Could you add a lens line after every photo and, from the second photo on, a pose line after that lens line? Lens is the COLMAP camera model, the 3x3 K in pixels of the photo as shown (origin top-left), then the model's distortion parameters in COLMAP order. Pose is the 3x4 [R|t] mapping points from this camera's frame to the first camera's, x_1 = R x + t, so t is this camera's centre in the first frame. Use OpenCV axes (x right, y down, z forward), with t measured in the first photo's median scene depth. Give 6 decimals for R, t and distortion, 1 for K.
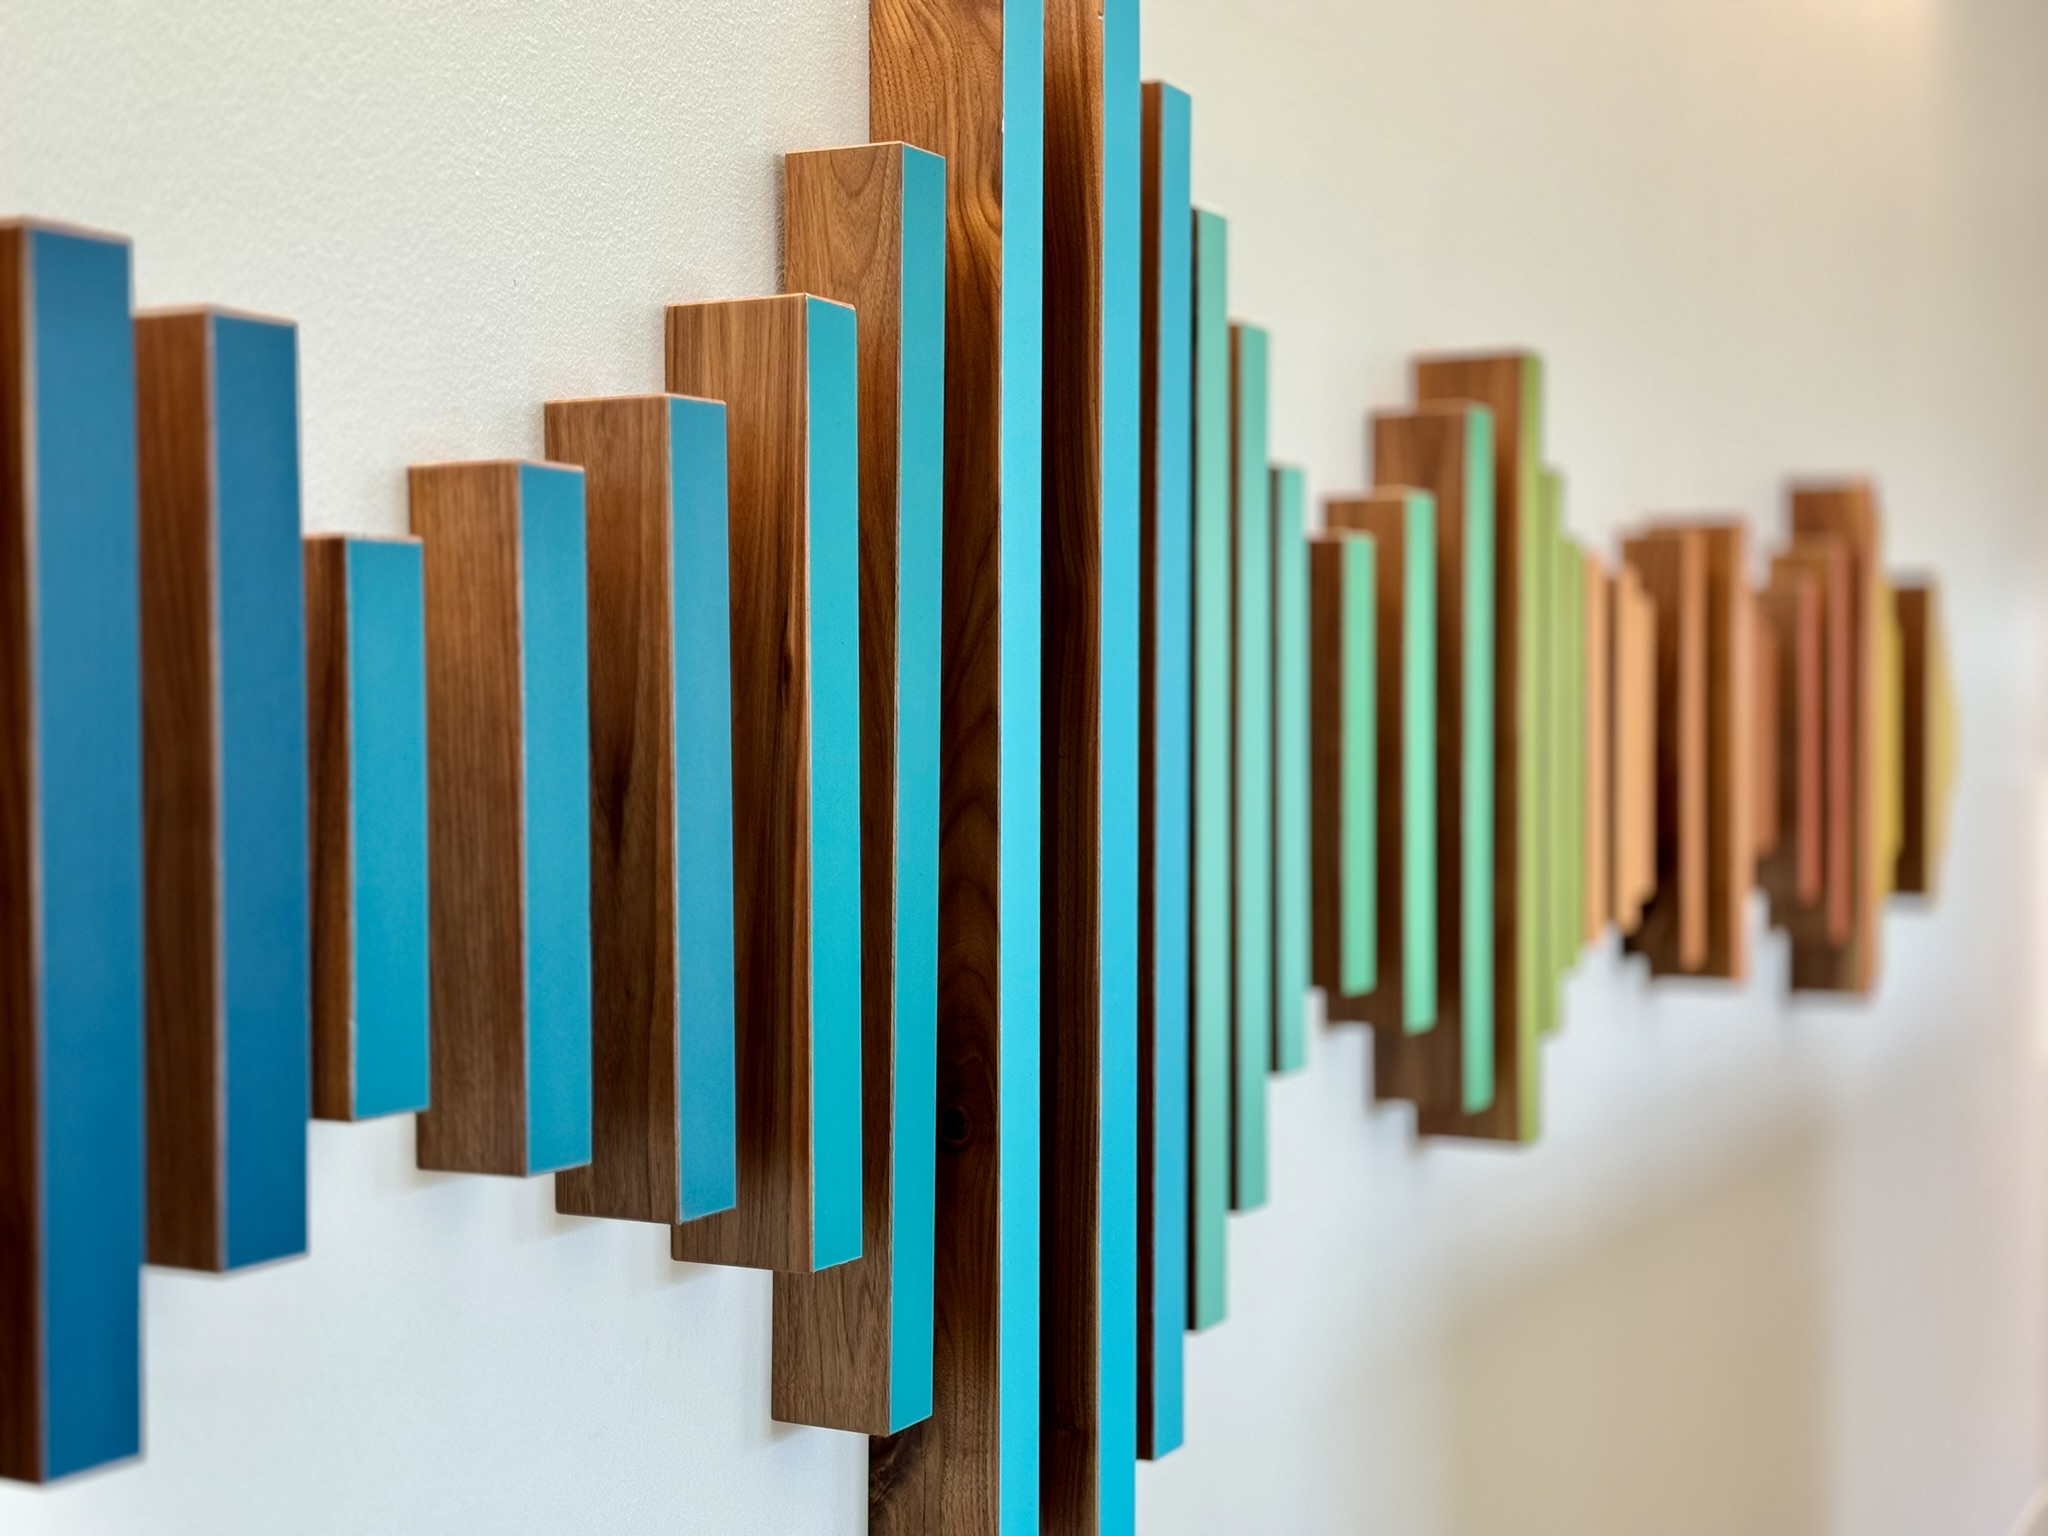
lens RADIAL K [[2841.2, 0, 1029.0], [0, 2841.2, 772.8], [0, 0, 1]] dist [0.084639, 0.000000]
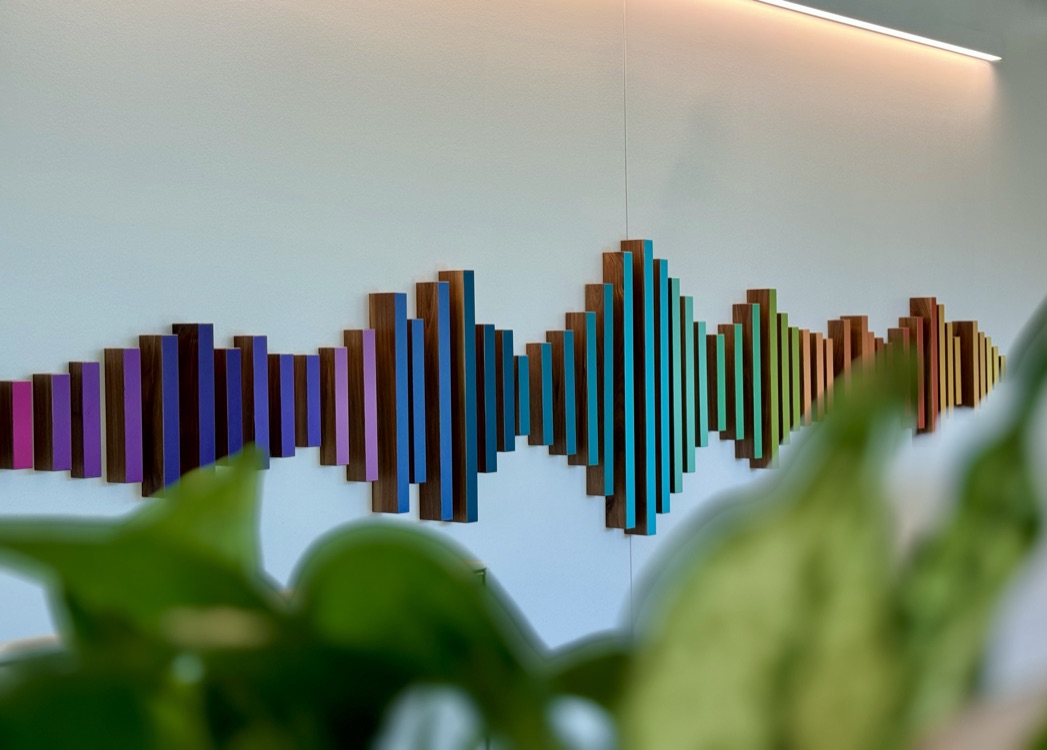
lens RADIAL K [[1746.1, 0, 523.6], [0, 1746.1, 375.1], [0, 0, 1]] dist [0.001597, 0.000000]
pose [[0.978409, -0.008605, -0.206497, 0.577844], [0.008181, 0.999962, -0.002906, -0.016203], [0.206514, 0.001154, 0.978443, -2.799098]]
